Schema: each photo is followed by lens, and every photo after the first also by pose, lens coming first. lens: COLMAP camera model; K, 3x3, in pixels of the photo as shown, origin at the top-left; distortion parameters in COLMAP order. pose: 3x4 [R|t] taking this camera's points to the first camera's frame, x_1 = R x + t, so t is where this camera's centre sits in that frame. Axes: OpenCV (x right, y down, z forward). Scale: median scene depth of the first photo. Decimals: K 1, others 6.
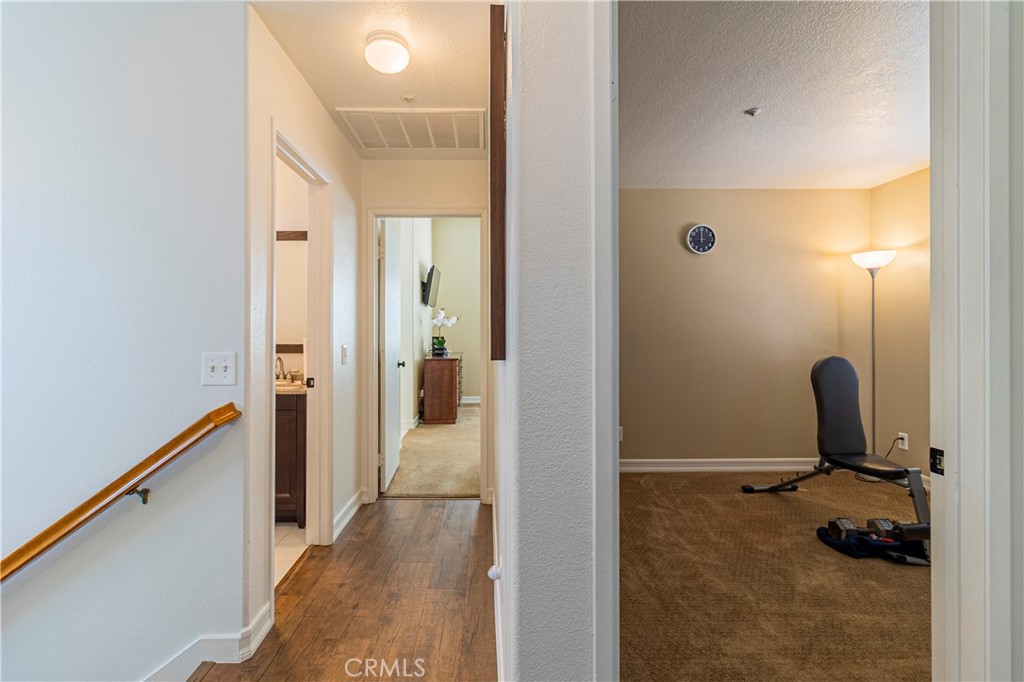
lens RADIAL K [[487.0, 0, 493.1], [0, 487.0, 326.3], [0, 0, 1]] dist [0.014163, -0.001095]
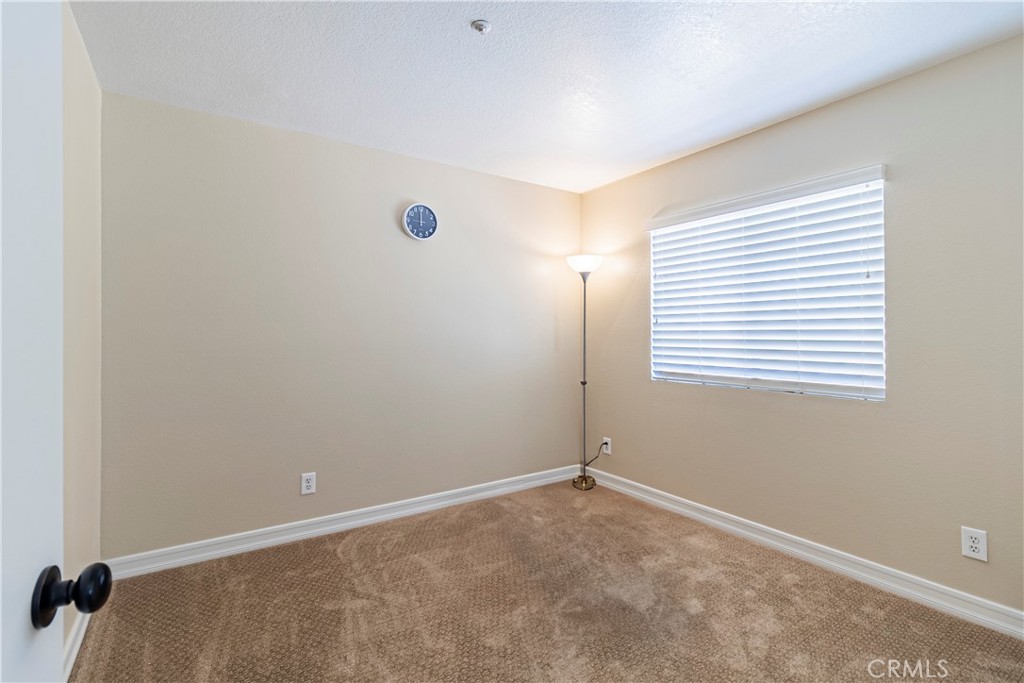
lens RADIAL K [[487.0, 0, 509.0], [0, 487.0, 339.7], [0, 0, 1]] dist [0.014163, -0.001095]
pose [[0.845466, -0.004601, 0.534009, 0.142396], [-0.004167, 0.999876, 0.015213, 0.001425], [-0.534012, -0.015087, 0.845342, 0.288578]]
